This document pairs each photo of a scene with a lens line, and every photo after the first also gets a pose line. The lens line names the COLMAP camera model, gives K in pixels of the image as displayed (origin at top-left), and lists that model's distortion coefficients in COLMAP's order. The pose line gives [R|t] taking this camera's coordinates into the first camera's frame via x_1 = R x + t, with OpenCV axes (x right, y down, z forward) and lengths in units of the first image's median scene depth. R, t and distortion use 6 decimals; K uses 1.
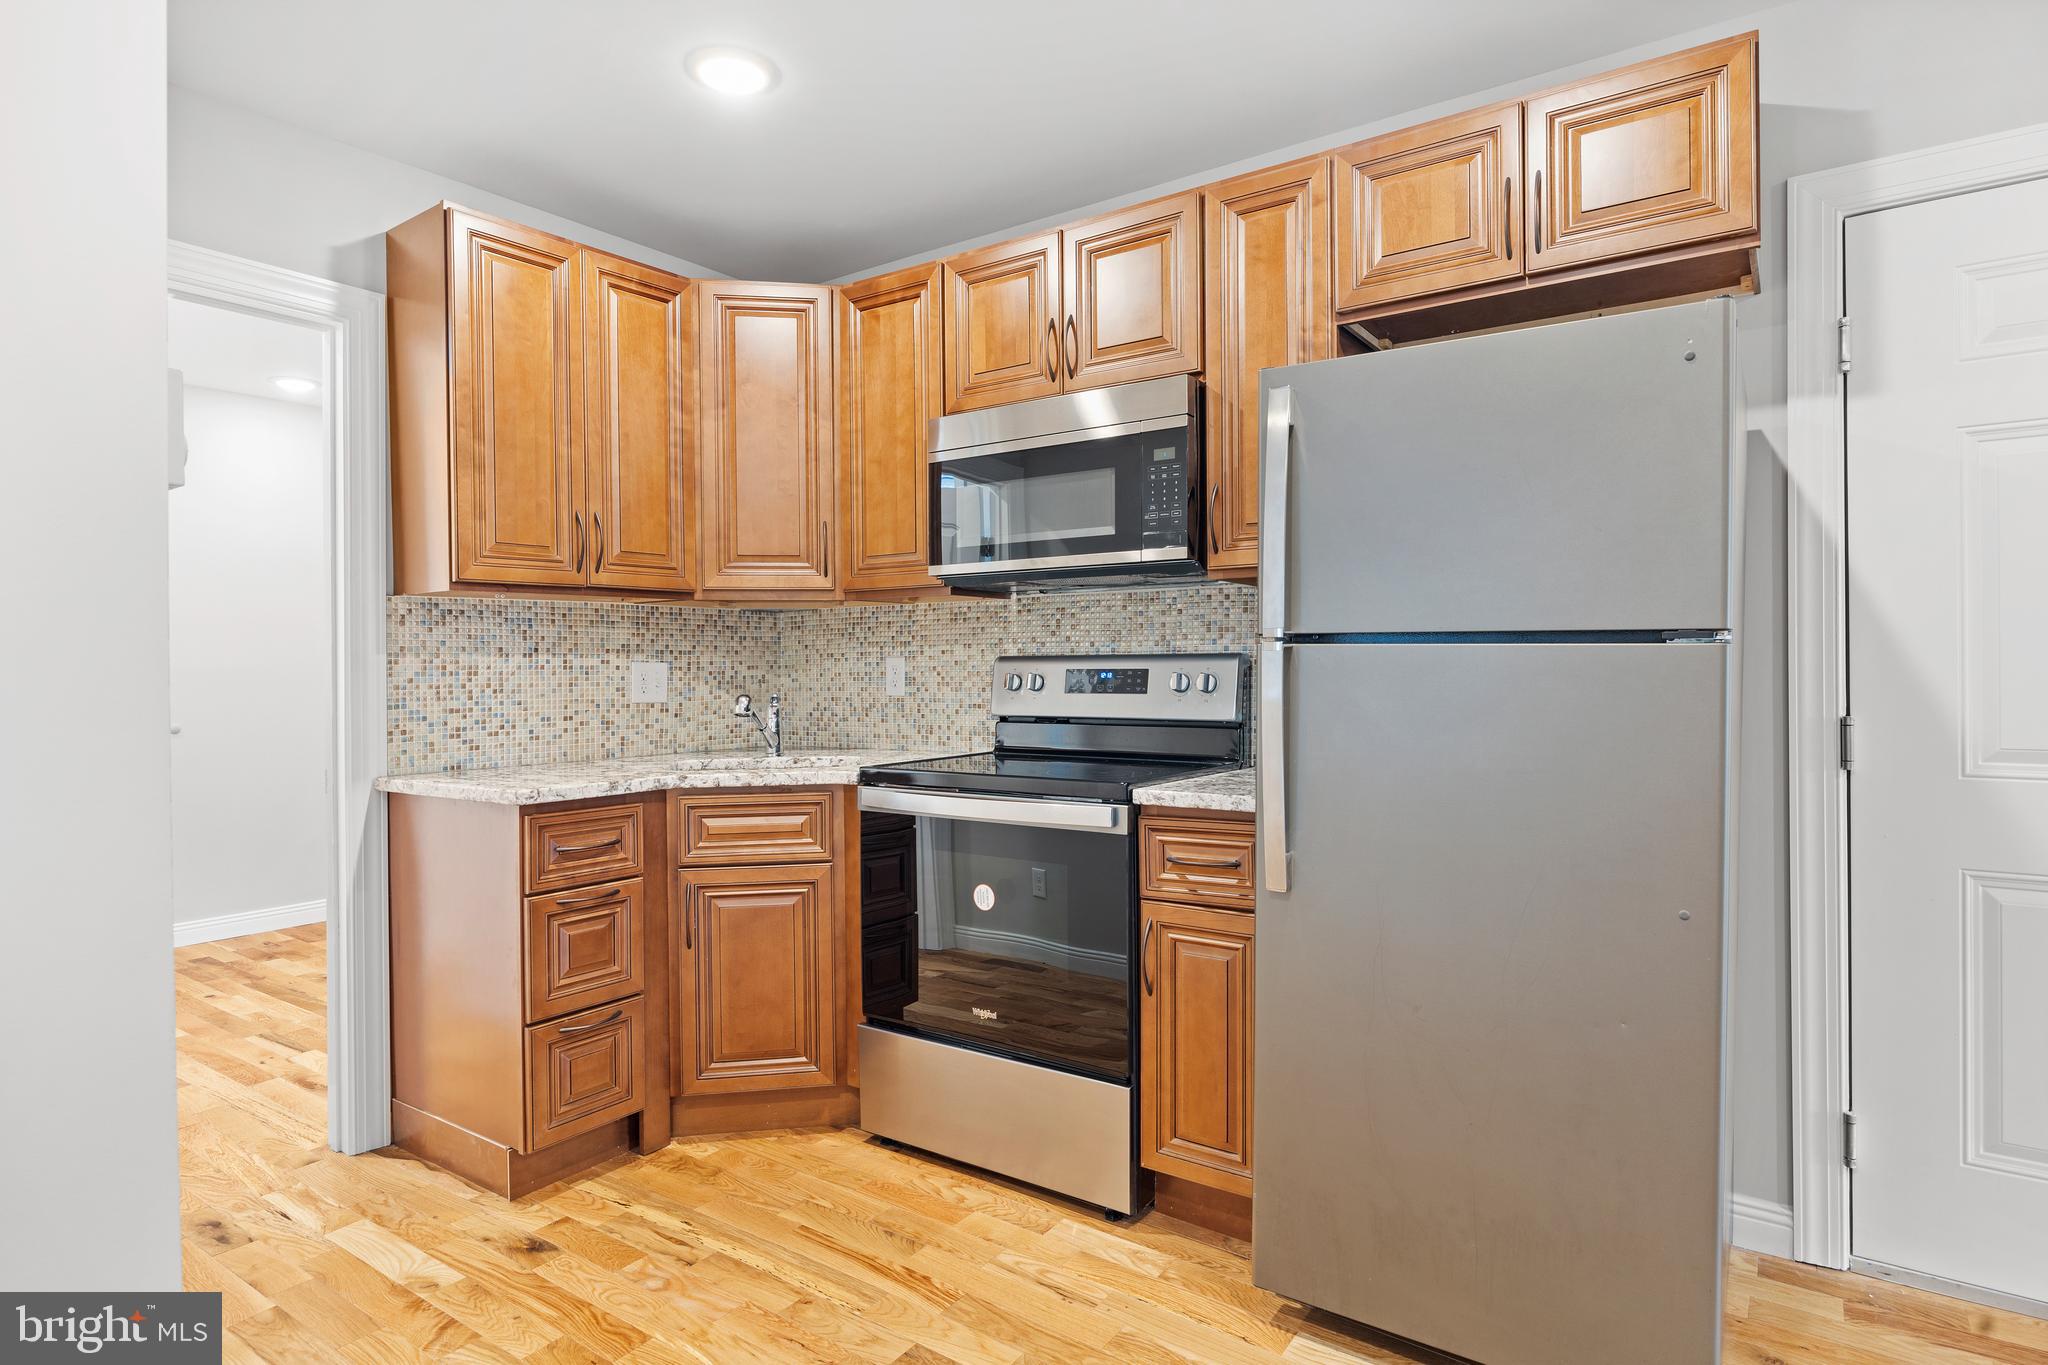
lens RADIAL K [[1112.4, 0, 1032.1], [0, 1112.4, 671.3], [0, 0, 1]] dist [-0.003223, -0.000278]
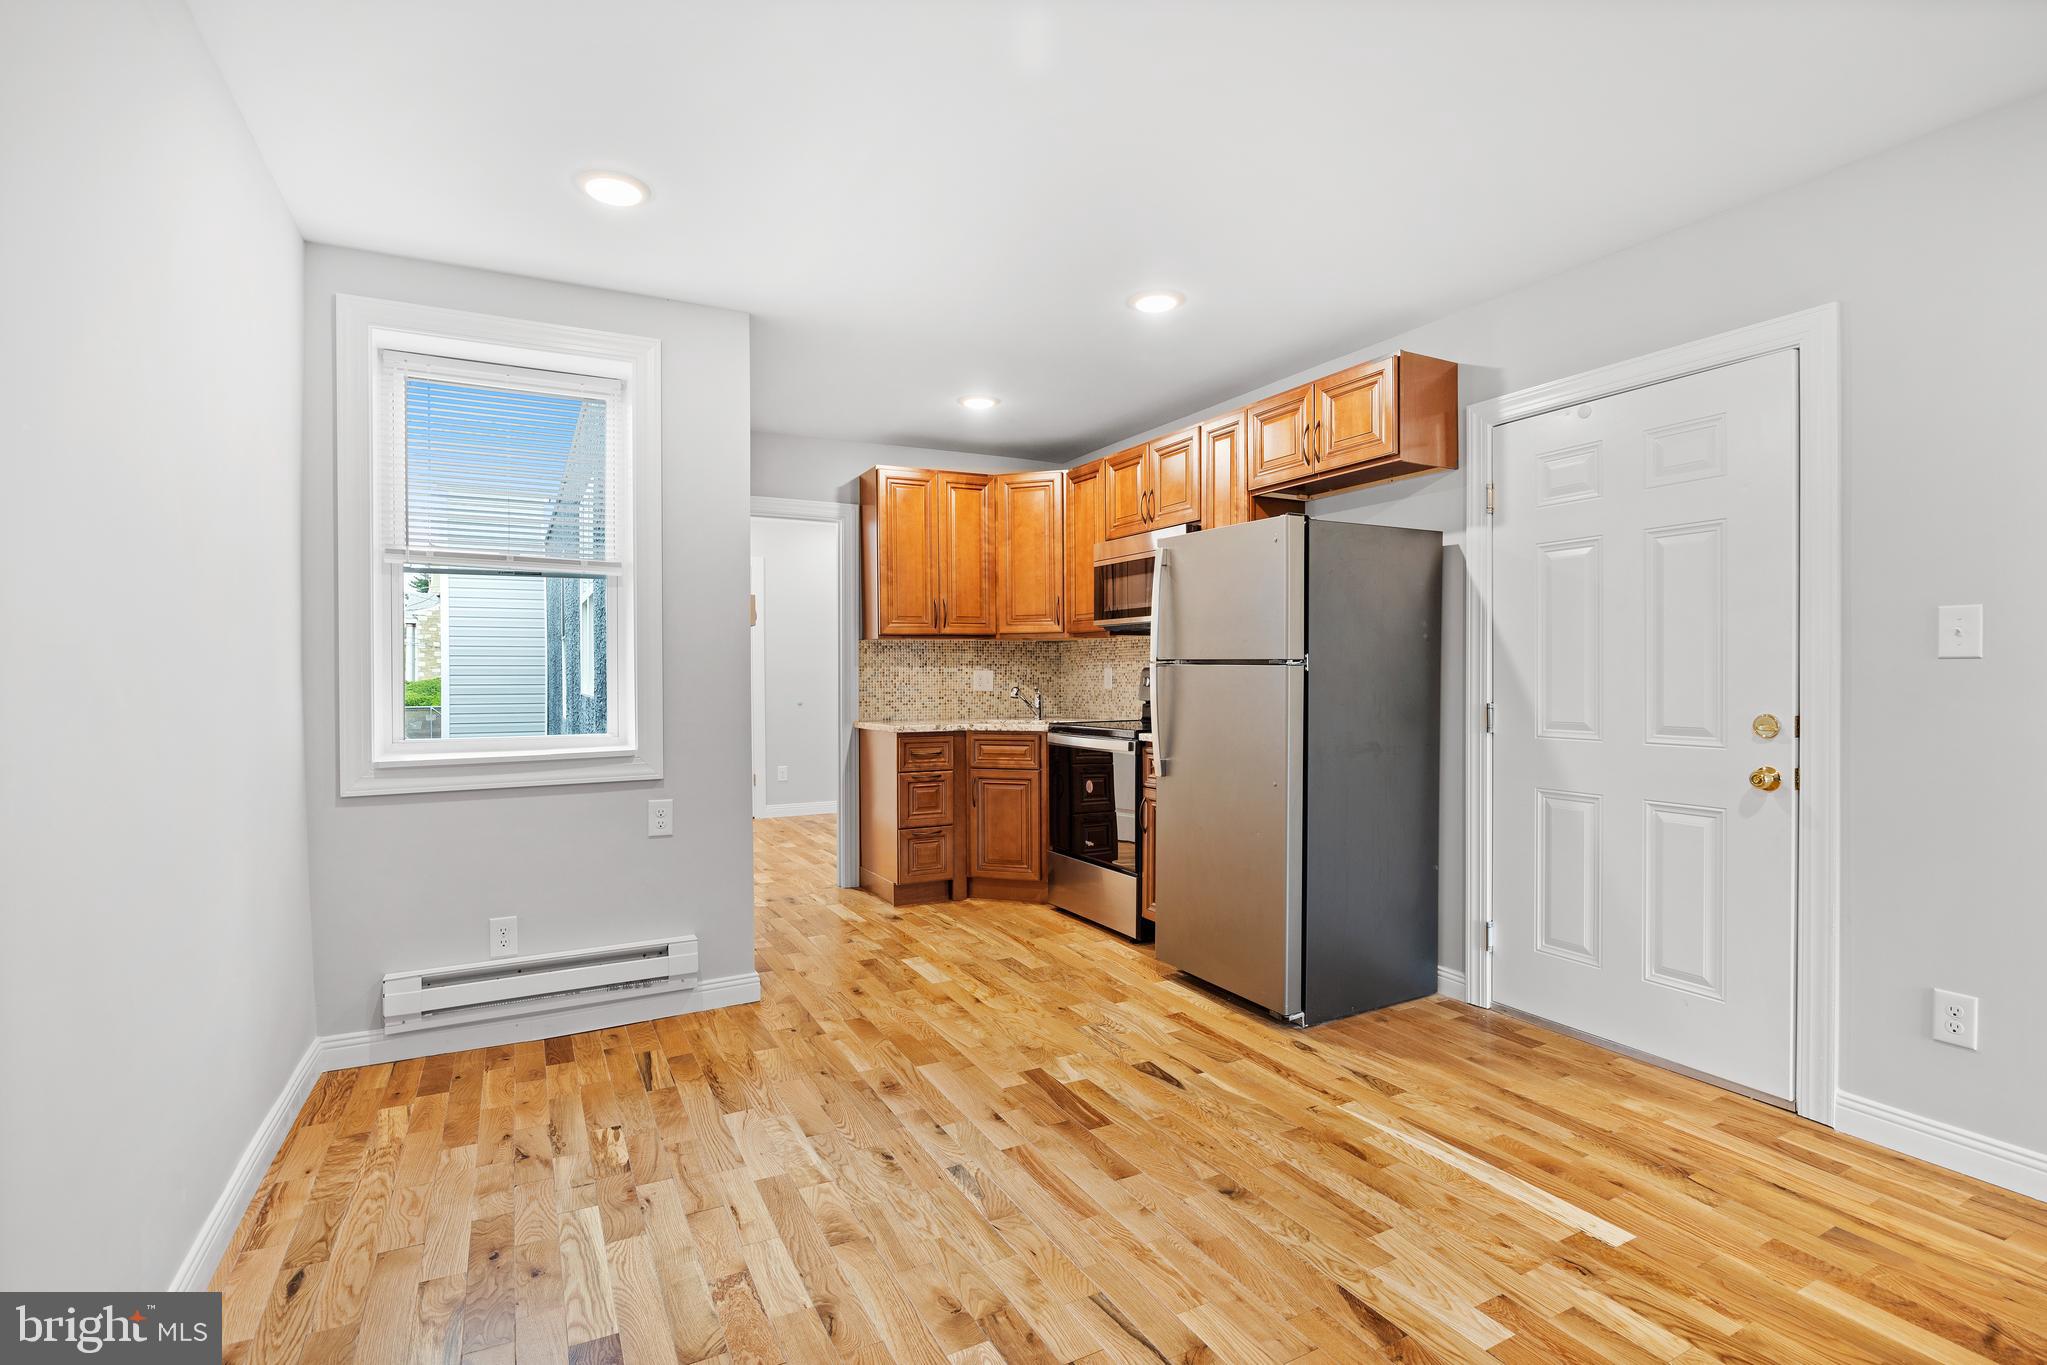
lens RADIAL K [[988.8, 0, 1020.9], [0, 988.8, 684.3], [0, 0, 1]] dist [-0.001034, -0.000143]
pose [[0.888775, 0.009480, -0.458245, 0.617364], [-0.004916, 0.999926, 0.011150, -0.003981], [0.458317, -0.007657, 0.888756, -0.613135]]
